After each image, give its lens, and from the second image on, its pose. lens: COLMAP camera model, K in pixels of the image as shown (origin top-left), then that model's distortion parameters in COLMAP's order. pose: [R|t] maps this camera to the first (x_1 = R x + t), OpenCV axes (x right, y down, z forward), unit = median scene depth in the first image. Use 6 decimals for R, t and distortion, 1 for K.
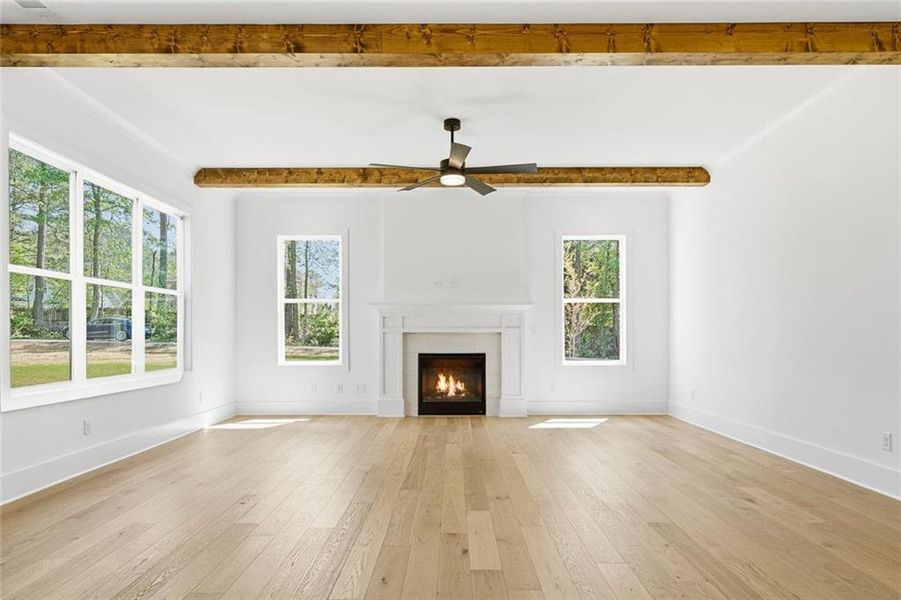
lens RADIAL K [[565.3, 0, 462.0], [0, 565.3, 333.4], [0, 0, 1]] dist [0.007342, -0.000408]
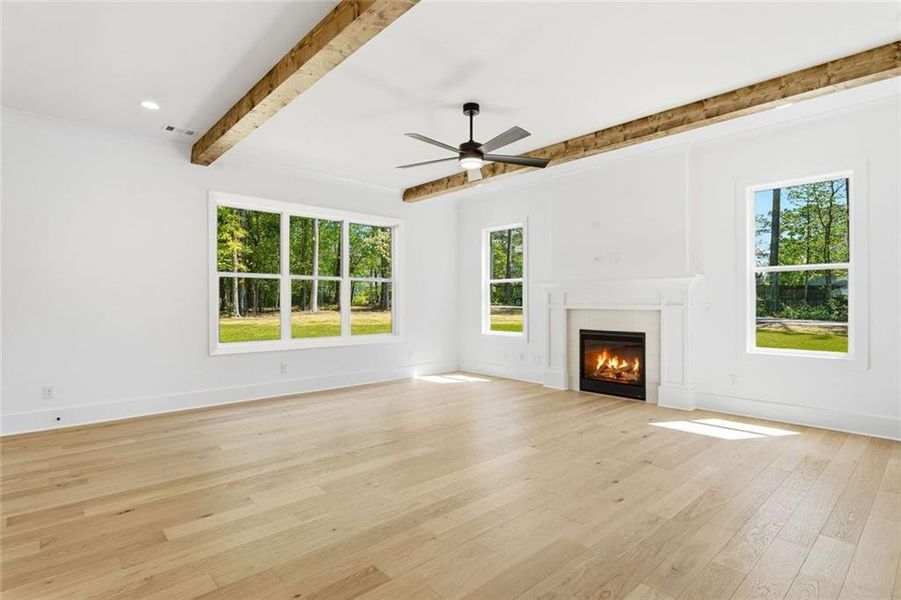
lens RADIAL K [[460.3, 0, 453.7], [0, 460.3, 301.8], [0, 0, 1]] dist [-0.002746, 0.001644]
pose [[0.677224, 0.001363, -0.735775, 0.410438], [0.000271, 0.999998, 0.002102, -0.017451], [0.735776, -0.001623, 0.677223, 0.300355]]
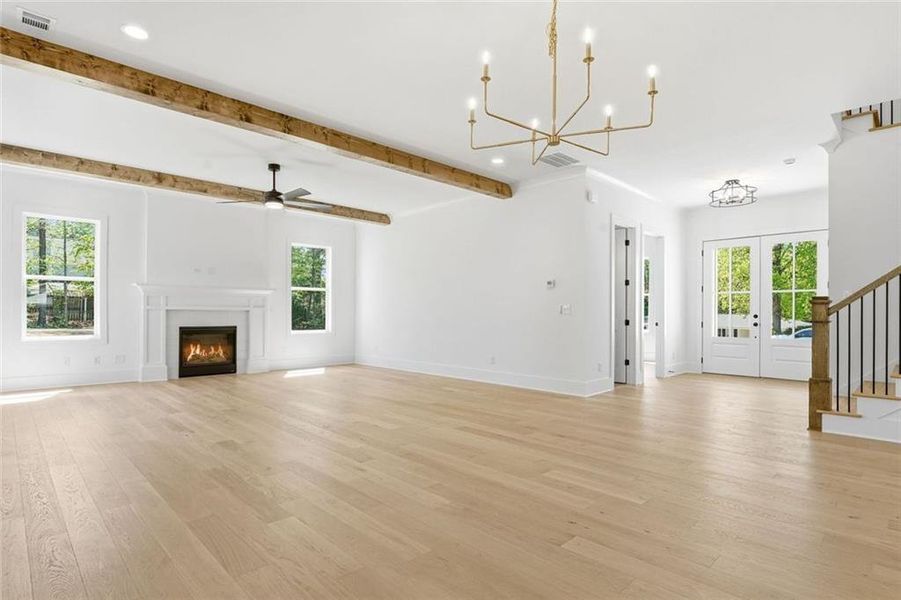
lens RADIAL K [[460.3, 0, 447.4], [0, 460.3, 316.5], [0, 0, 1]] dist [-0.002746, 0.001644]
pose [[0.722120, 0.000897, 0.691767, -0.375779], [-0.008578, 0.999934, 0.007658, 0.000280], [-0.691714, -0.011464, 0.722080, -0.121028]]
